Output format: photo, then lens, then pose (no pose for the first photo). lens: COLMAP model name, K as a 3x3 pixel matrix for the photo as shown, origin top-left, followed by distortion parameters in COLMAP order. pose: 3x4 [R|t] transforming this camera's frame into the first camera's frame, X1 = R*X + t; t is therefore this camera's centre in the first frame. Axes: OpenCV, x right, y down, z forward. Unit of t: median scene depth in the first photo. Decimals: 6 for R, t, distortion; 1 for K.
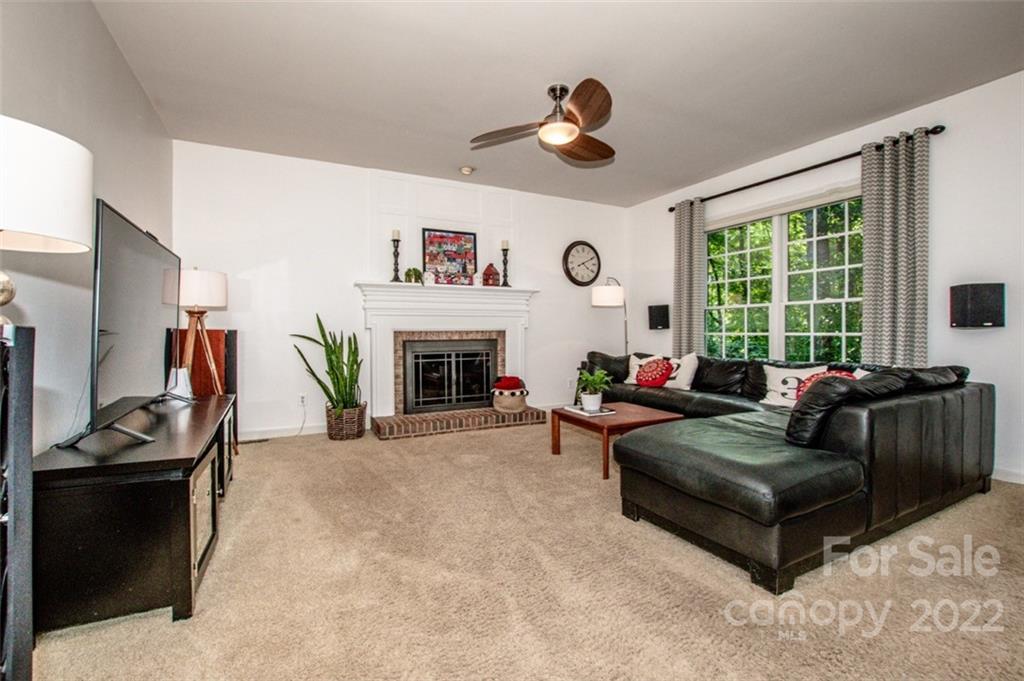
lens RADIAL K [[465.0, 0, 510.2], [0, 465.0, 332.0], [0, 0, 1]] dist [-0.022443, 0.000718]
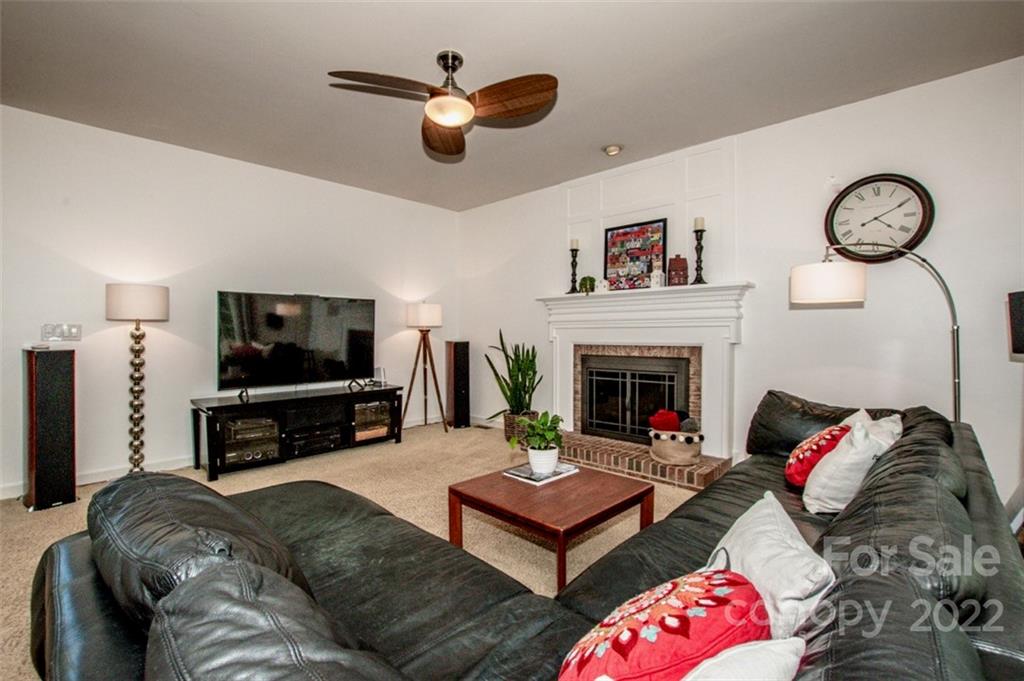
lens RADIAL K [[465.0, 0, 512.3], [0, 465.0, 333.3], [0, 0, 1]] dist [-0.022443, 0.000718]
pose [[0.332256, 0.001368, -0.943188, 0.587433], [-0.002966, 0.999996, 0.000406, -0.024138], [0.943185, 0.002663, 0.332258, 0.533393]]
